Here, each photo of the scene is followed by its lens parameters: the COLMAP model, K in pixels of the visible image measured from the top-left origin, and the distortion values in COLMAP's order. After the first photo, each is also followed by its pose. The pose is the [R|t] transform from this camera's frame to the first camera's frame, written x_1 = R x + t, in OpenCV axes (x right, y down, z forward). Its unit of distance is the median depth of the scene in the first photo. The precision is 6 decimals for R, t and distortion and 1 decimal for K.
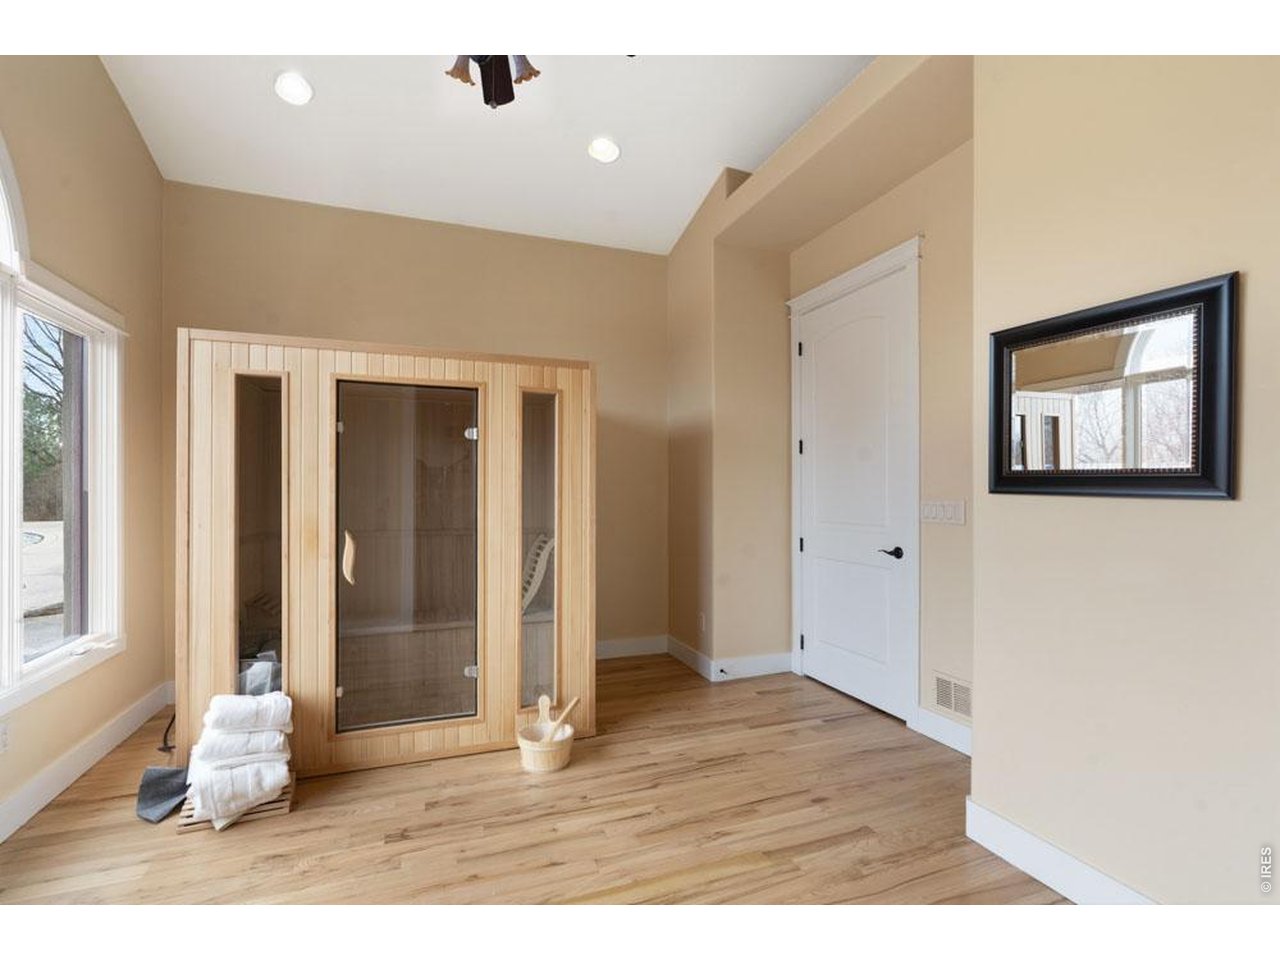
lens RADIAL K [[590.1, 0, 638.8], [0, 590.1, 485.1], [0, 0, 1]] dist [0.010237, 0.000210]
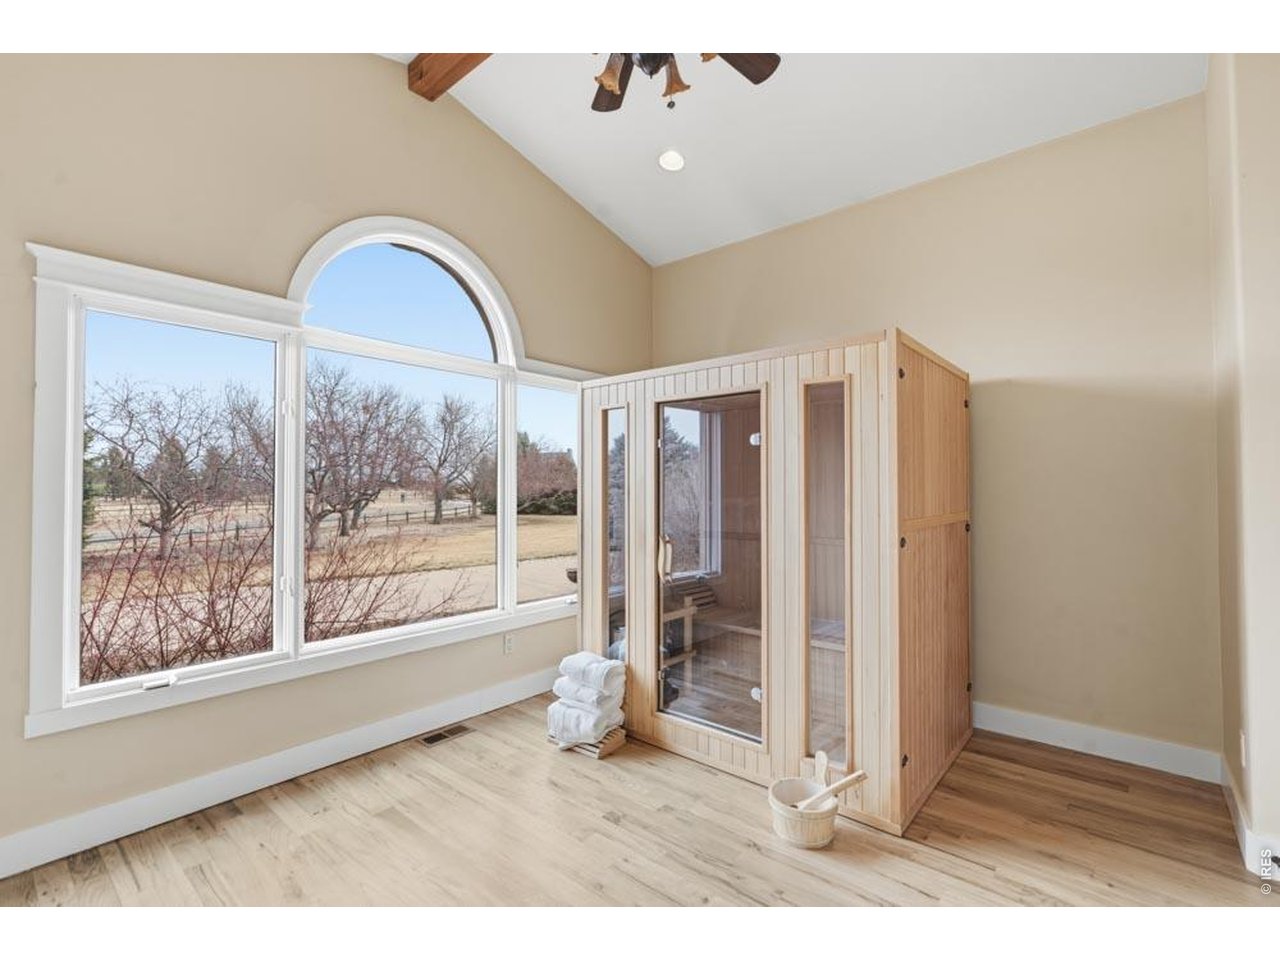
lens RADIAL K [[590.1, 0, 638.8], [0, 590.1, 485.1], [0, 0, 1]] dist [0.010237, 0.000210]
pose [[0.481744, -0.003925, -0.876303, 0.460818], [0.022787, 0.999708, 0.008050, -0.028812], [0.876016, -0.023847, 0.481693, 0.408799]]
